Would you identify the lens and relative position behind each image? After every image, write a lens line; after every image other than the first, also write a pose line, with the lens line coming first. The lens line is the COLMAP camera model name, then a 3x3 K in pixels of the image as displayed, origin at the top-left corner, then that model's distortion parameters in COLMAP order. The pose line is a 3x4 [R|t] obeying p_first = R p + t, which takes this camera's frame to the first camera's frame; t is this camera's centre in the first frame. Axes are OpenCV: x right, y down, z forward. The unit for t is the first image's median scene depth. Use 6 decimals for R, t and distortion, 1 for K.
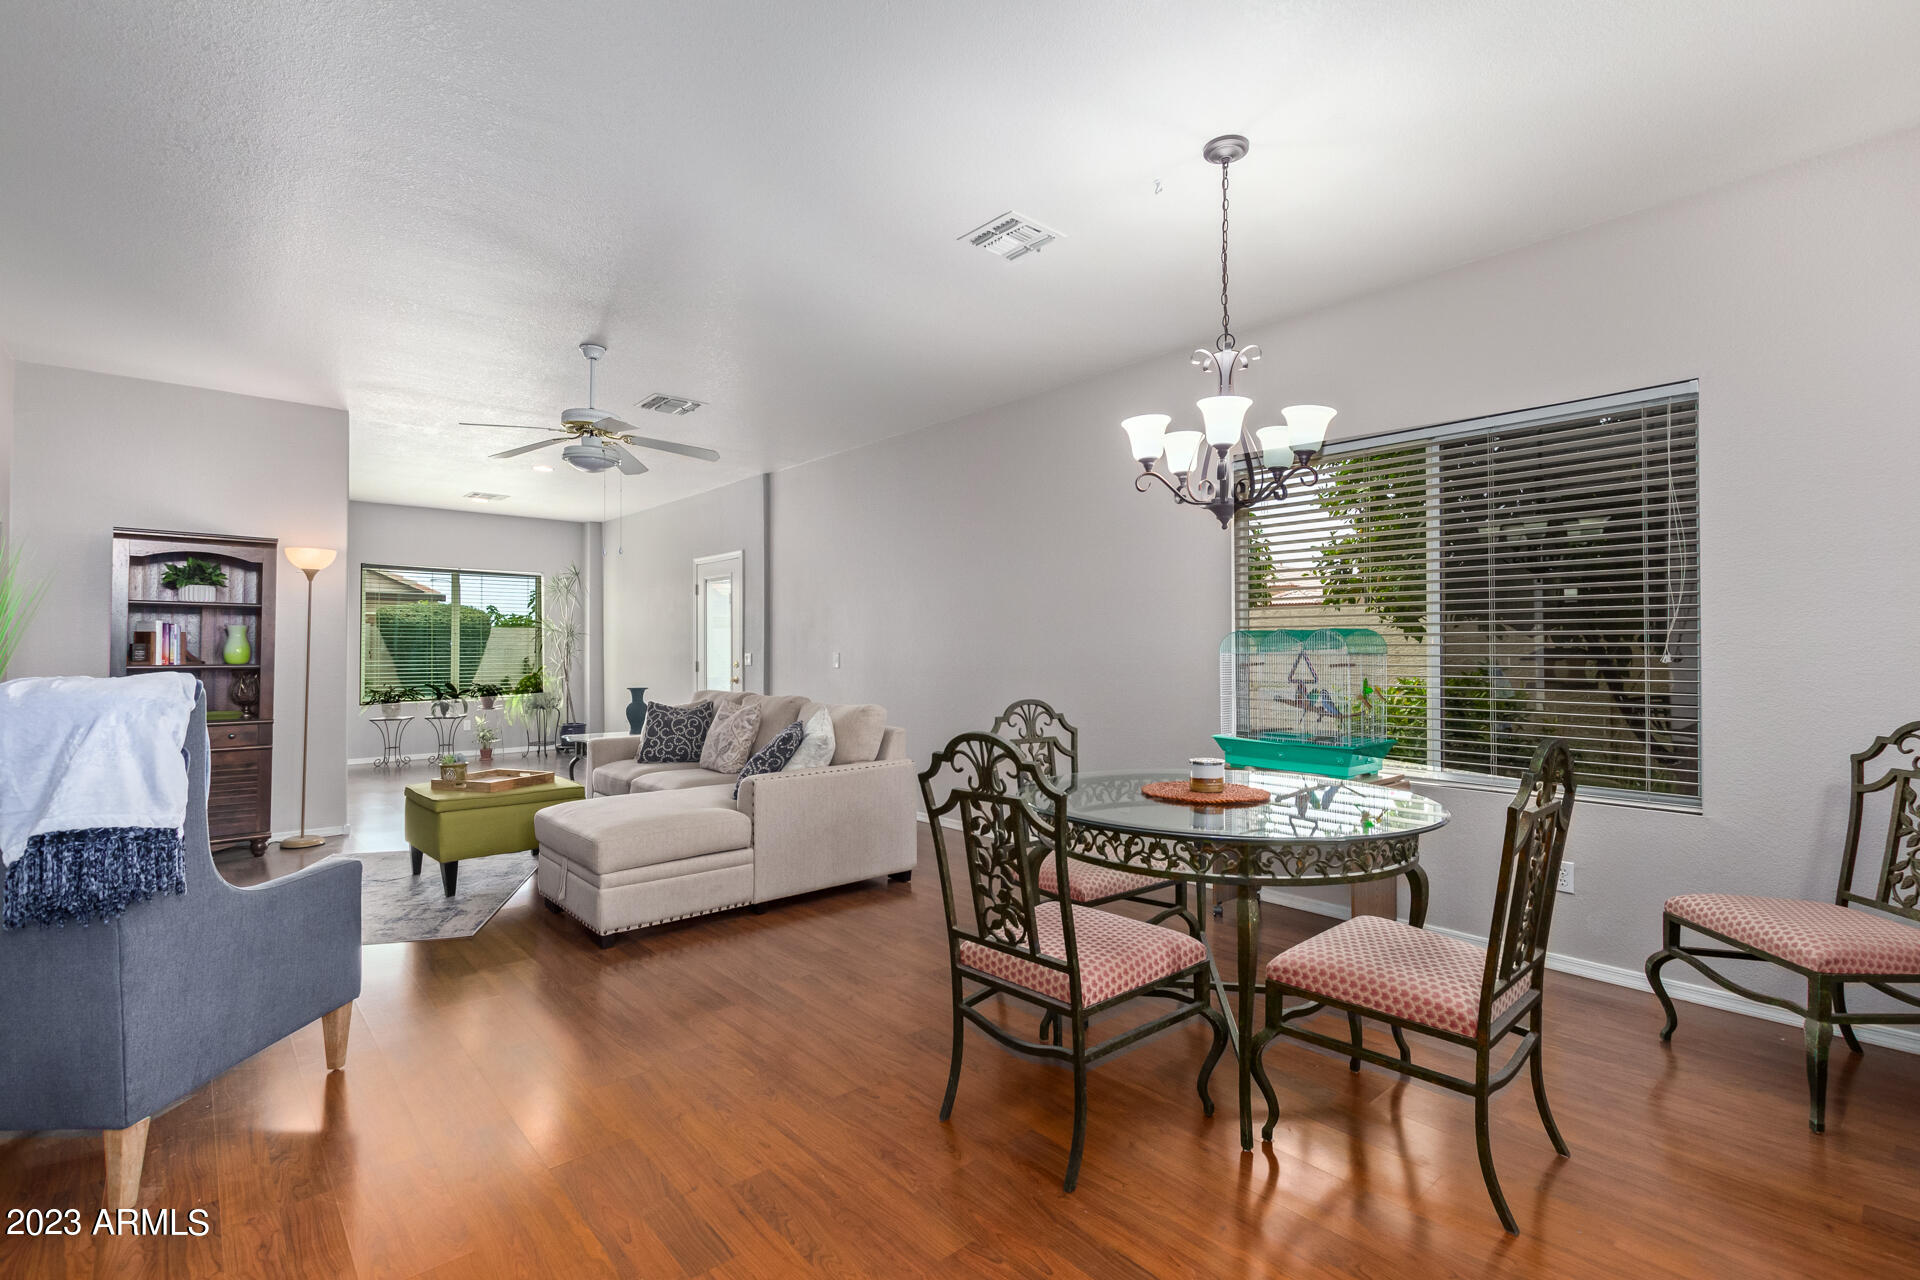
lens RADIAL K [[883.0, 0, 964.3], [0, 883.0, 630.0], [0, 0, 1]] dist [0.008514, -0.003352]
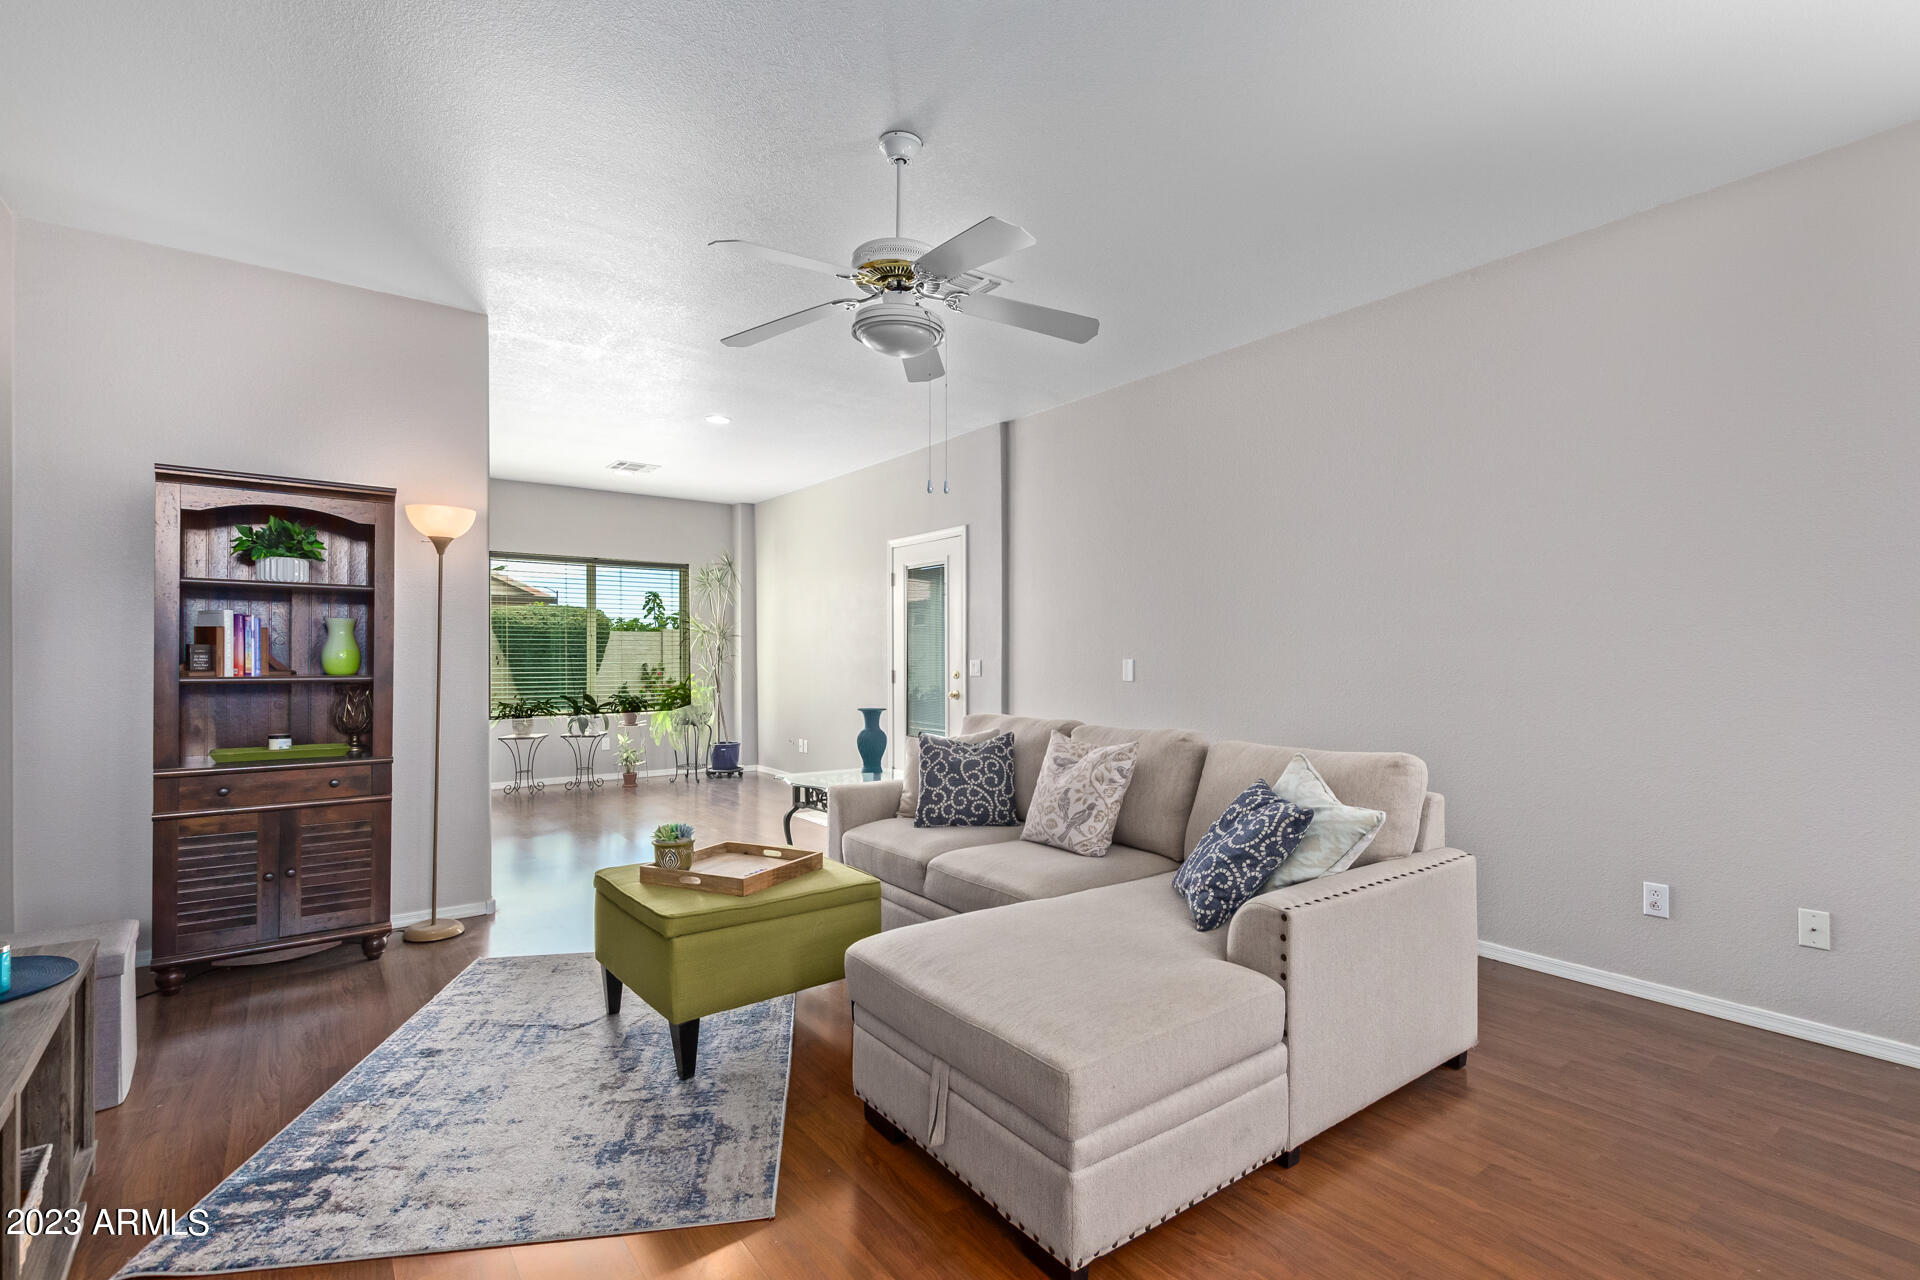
lens RADIAL K [[883.0, 0, 975.5], [0, 883.0, 652.3], [0, 0, 1]] dist [0.008514, -0.003352]
pose [[0.997303, 0.001765, -0.073377, -0.285159], [-0.000391, 0.999824, 0.018738, 0.007976], [0.073397, -0.018659, 0.997128, 0.358829]]
